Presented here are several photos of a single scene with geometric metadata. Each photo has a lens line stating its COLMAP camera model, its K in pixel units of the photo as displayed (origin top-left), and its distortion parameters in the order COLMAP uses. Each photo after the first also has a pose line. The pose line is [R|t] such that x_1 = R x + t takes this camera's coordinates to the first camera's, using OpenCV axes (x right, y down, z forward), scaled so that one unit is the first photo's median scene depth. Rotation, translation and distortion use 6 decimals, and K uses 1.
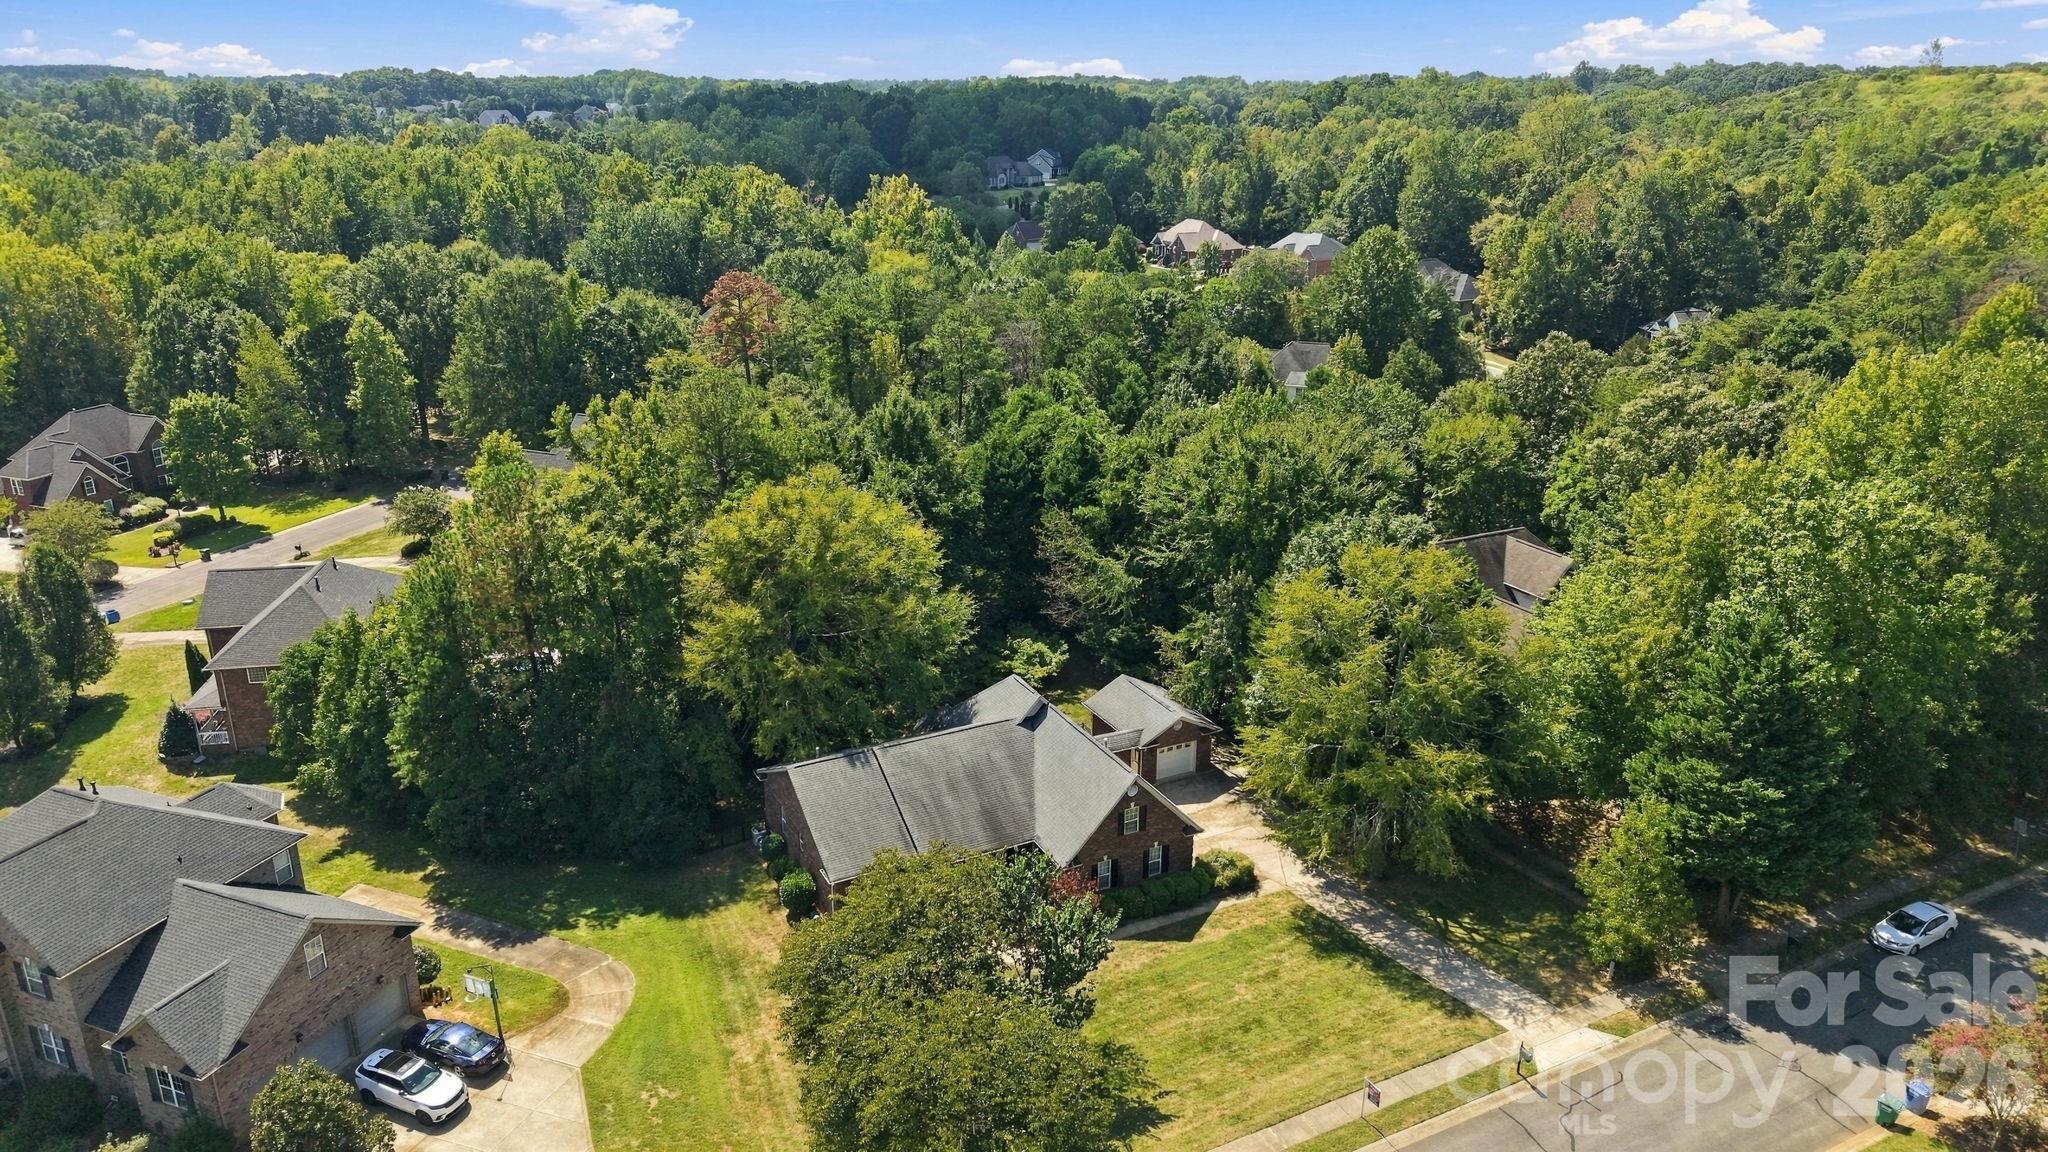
lens RADIAL K [[1347.6, 0, 1018.8], [0, 1347.6, 589.4], [0, 0, 1]] dist [0.027957, -0.032314]
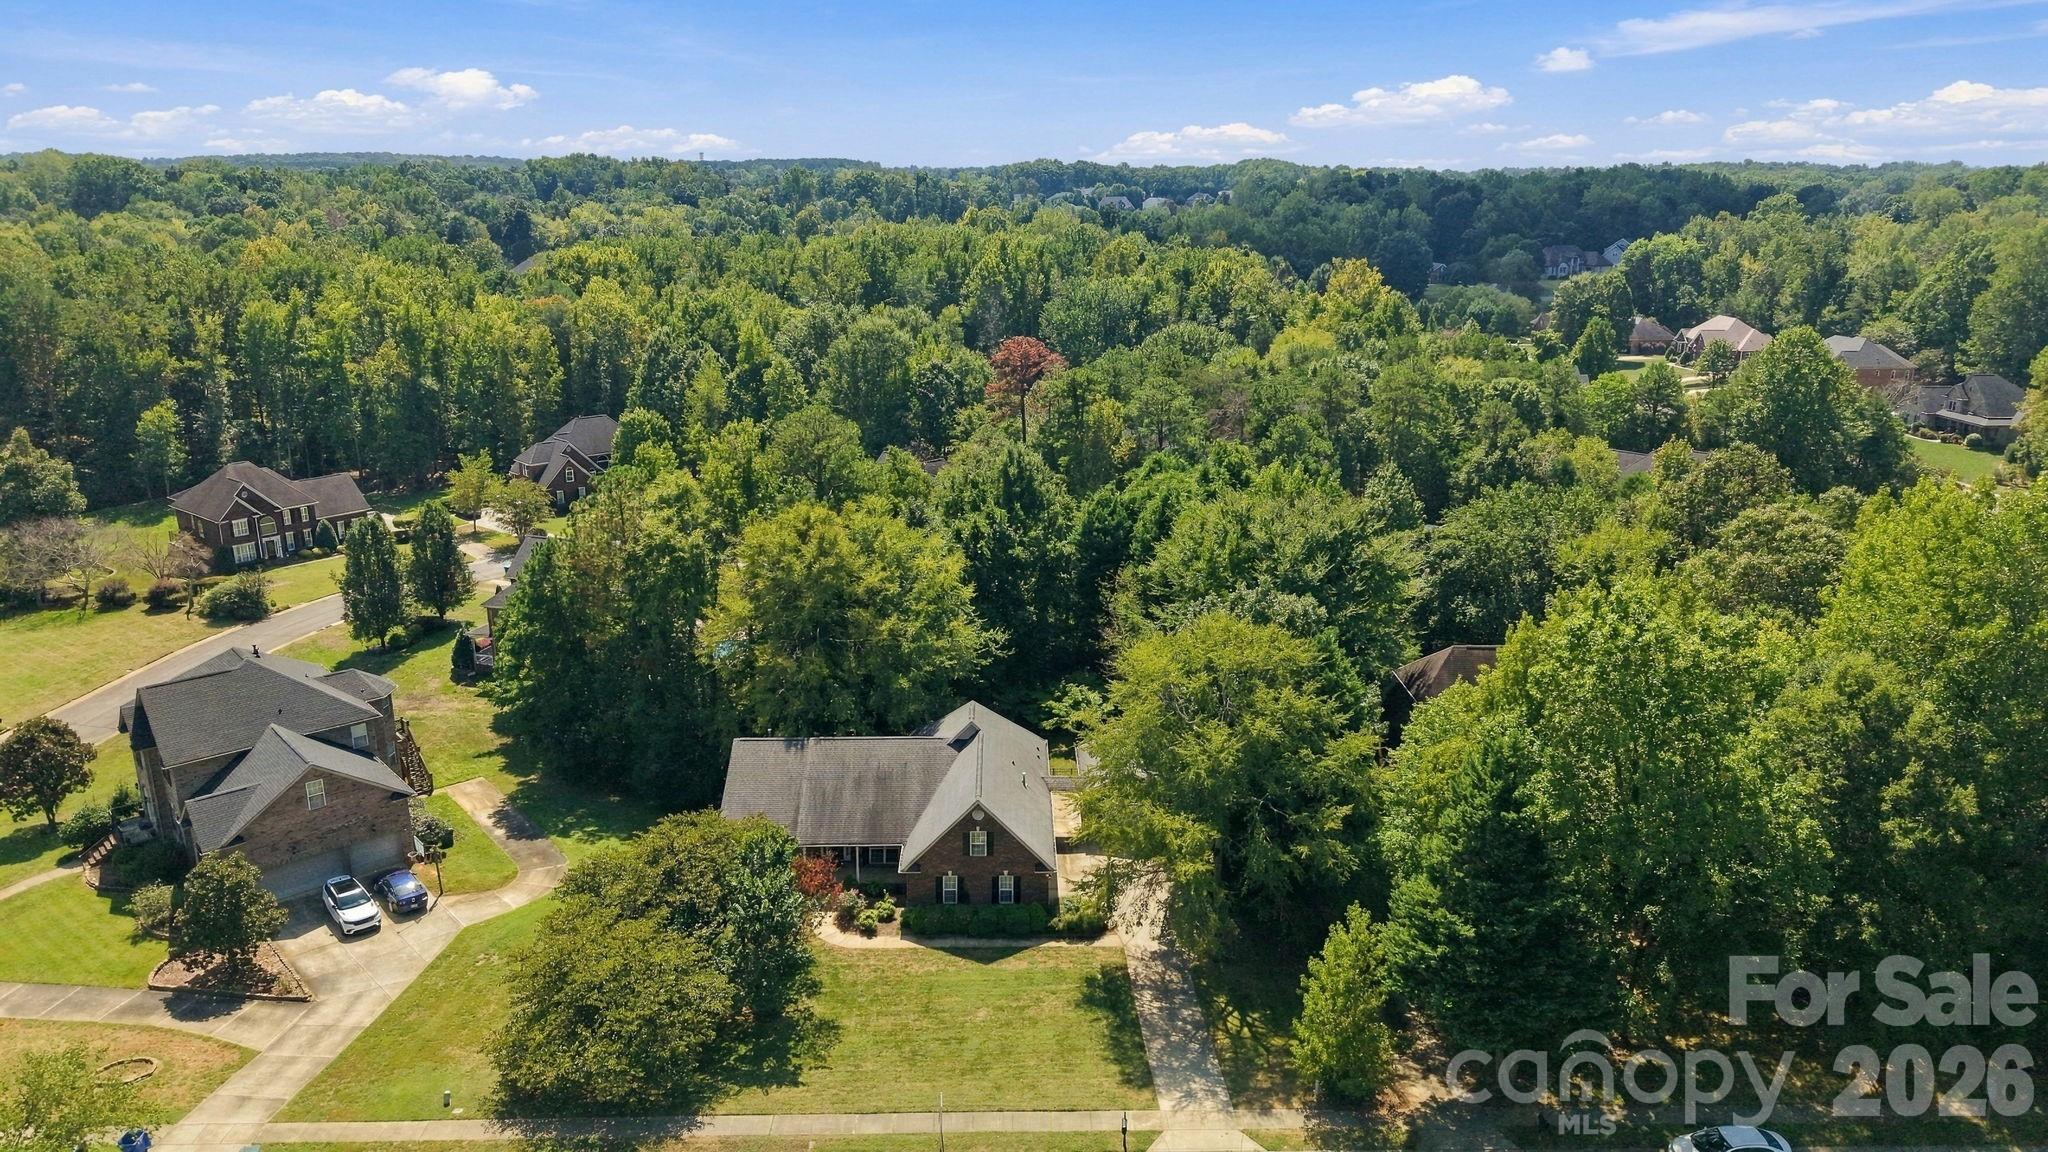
lens RADIAL K [[1347.6, 0, 1019.9], [0, 1347.6, 559.7], [0, 0, 1]] dist [0.027957, -0.032314]
pose [[0.898962, 0.119018, -0.421546, 0.306270], [-0.151949, 0.987351, -0.045272, -0.003739], [0.410826, 0.104751, 0.905676, 0.014512]]
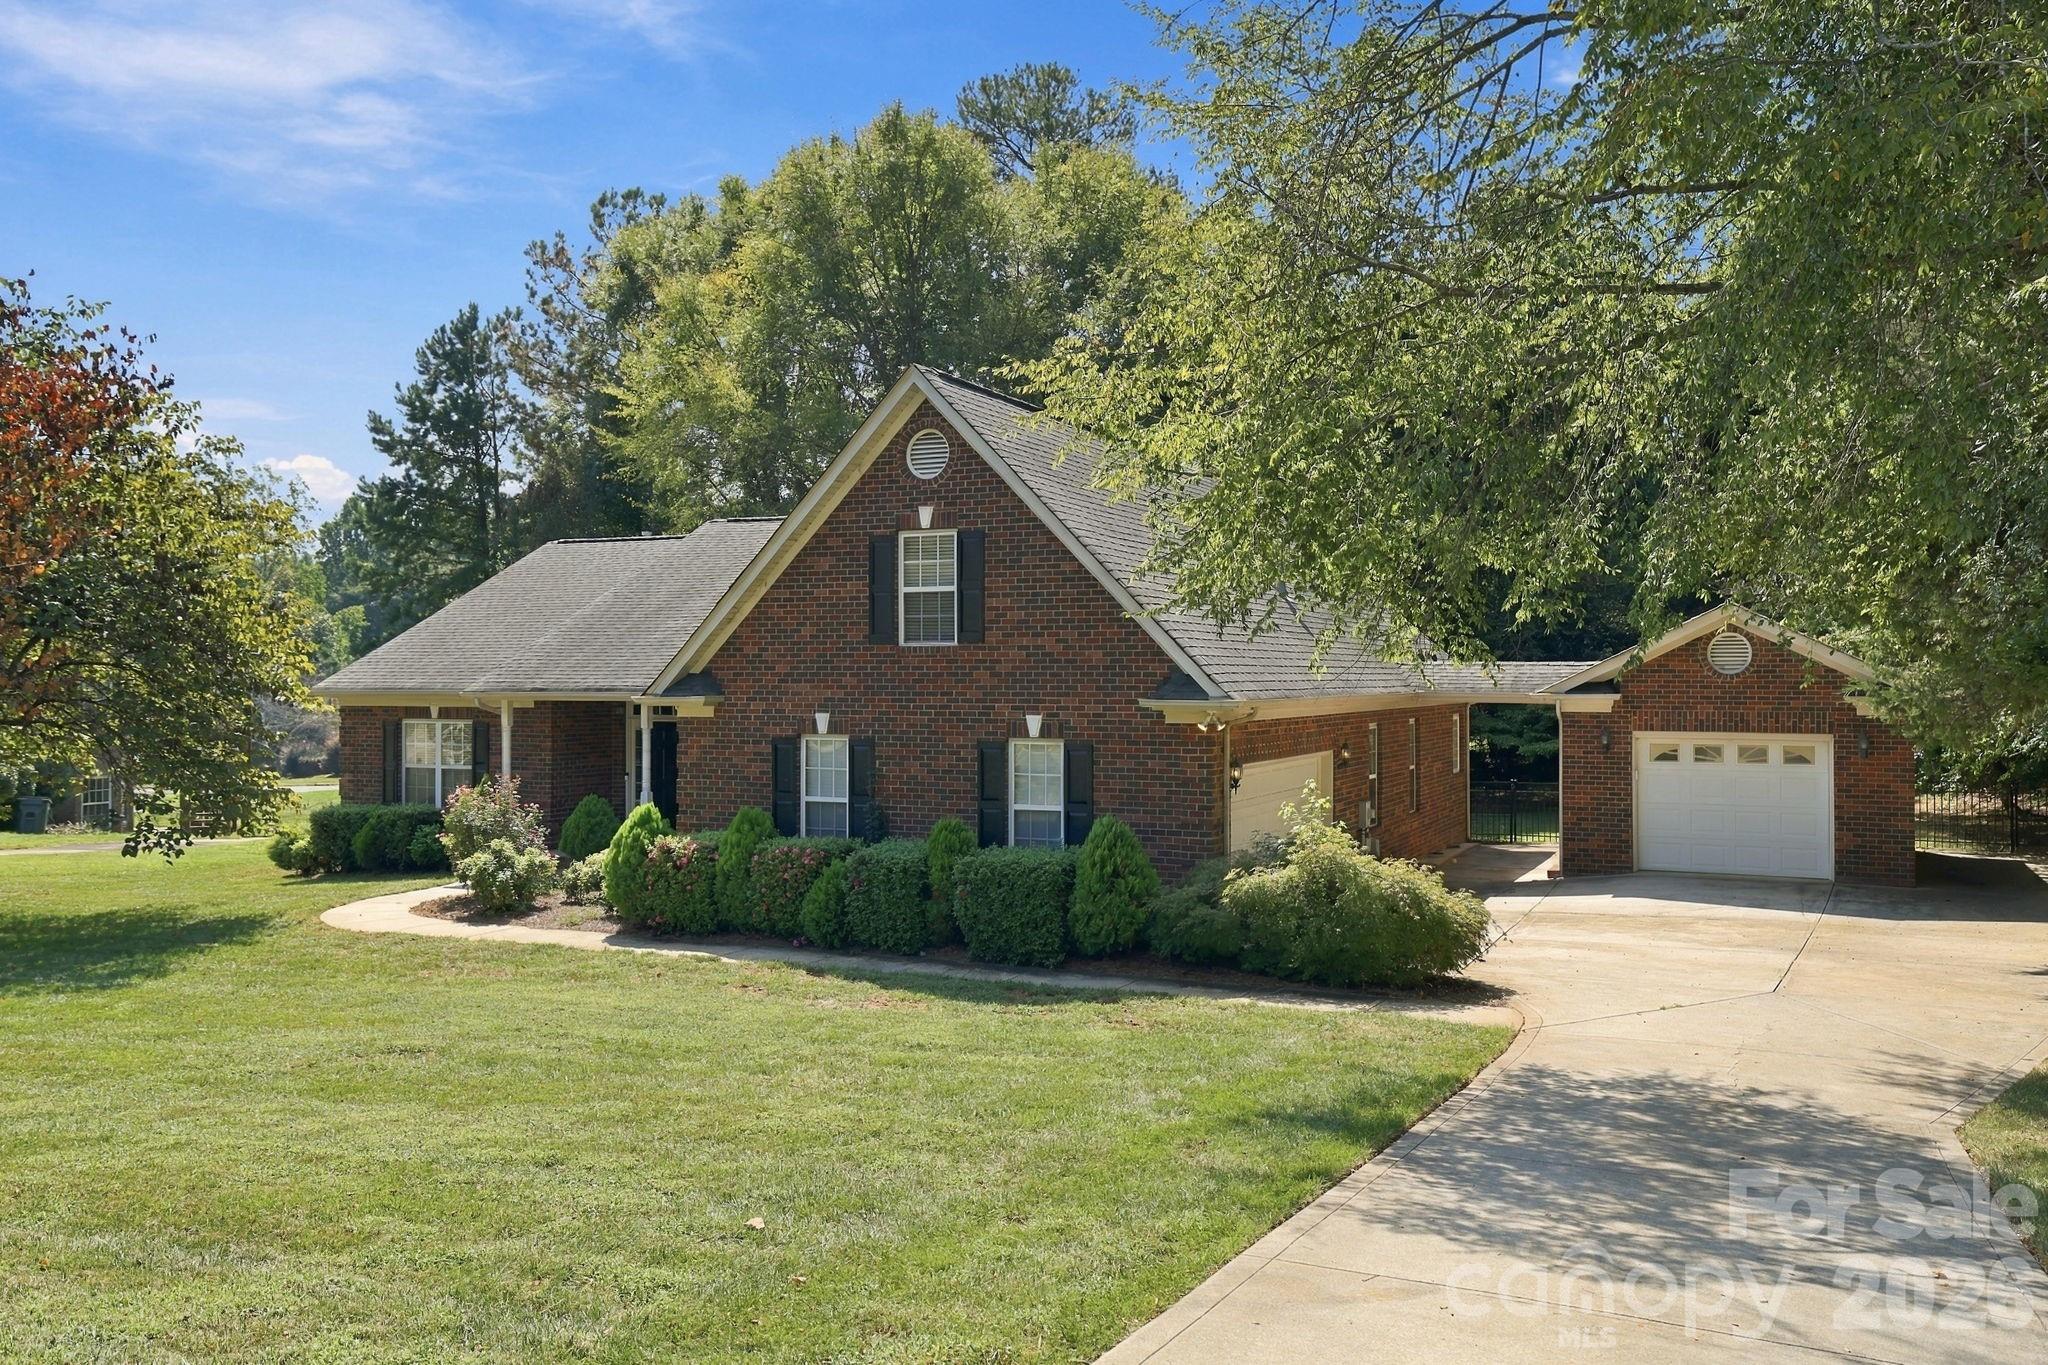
lens RADIAL K [[1606.4, 0, 1029.0], [0, 1606.4, 681.9], [0, 0, 1]] dist [0.009257, 0.002437]
pose [[0.618263, -0.007304, -0.785937, 0.189247], [-0.263171, 0.940312, -0.215764, 0.141771], [0.740602, 0.340235, 0.579438, 0.483934]]
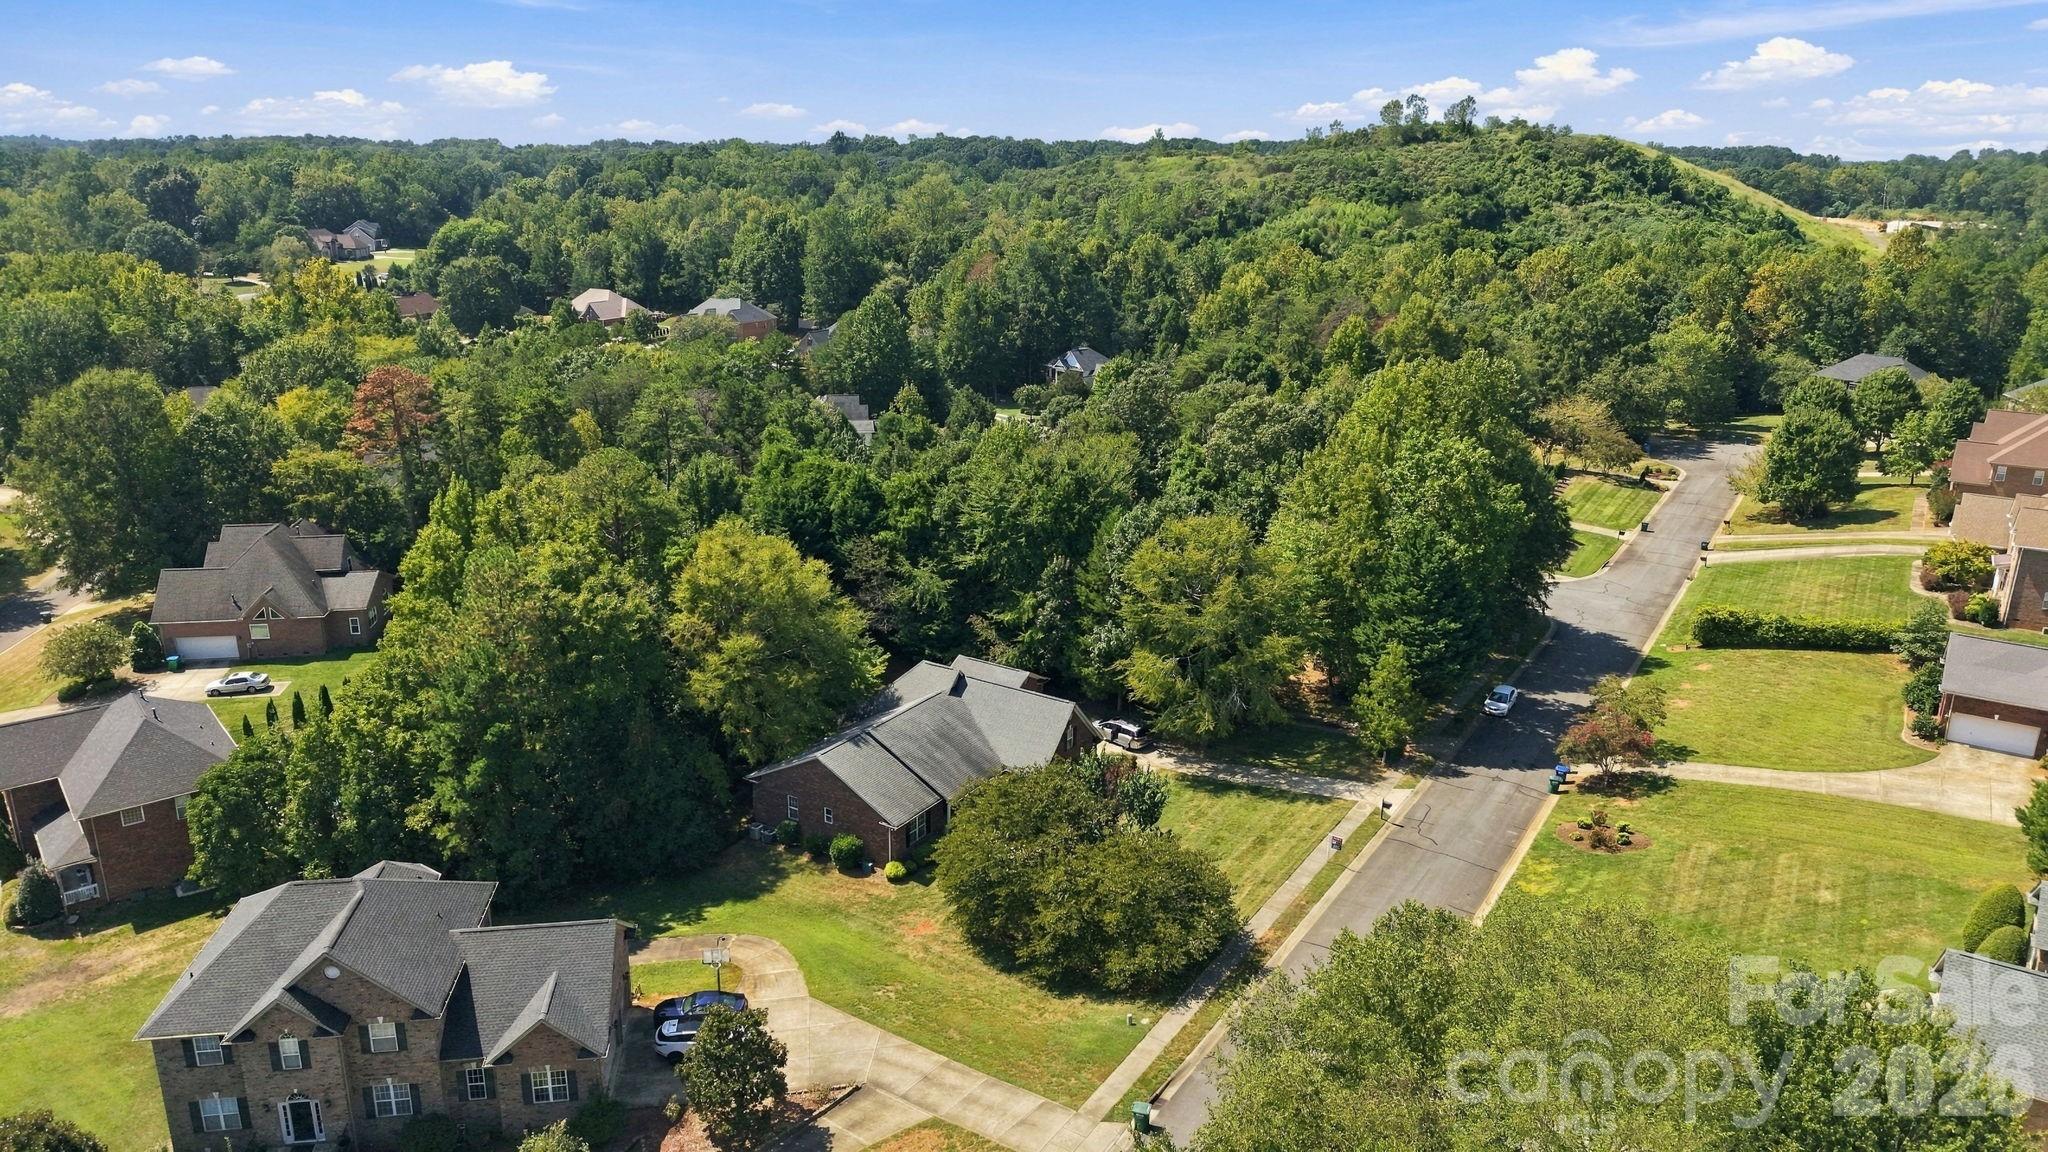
lens RADIAL K [[1347.6, 0, 1021.2], [0, 1347.6, 579.0], [0, 0, 1]] dist [0.027957, -0.032314]
pose [[0.866170, -0.143475, 0.478711, -0.336192], [0.166151, 0.986087, -0.005089, 0.006074], [-0.471321, 0.083946, 0.877958, -0.106954]]
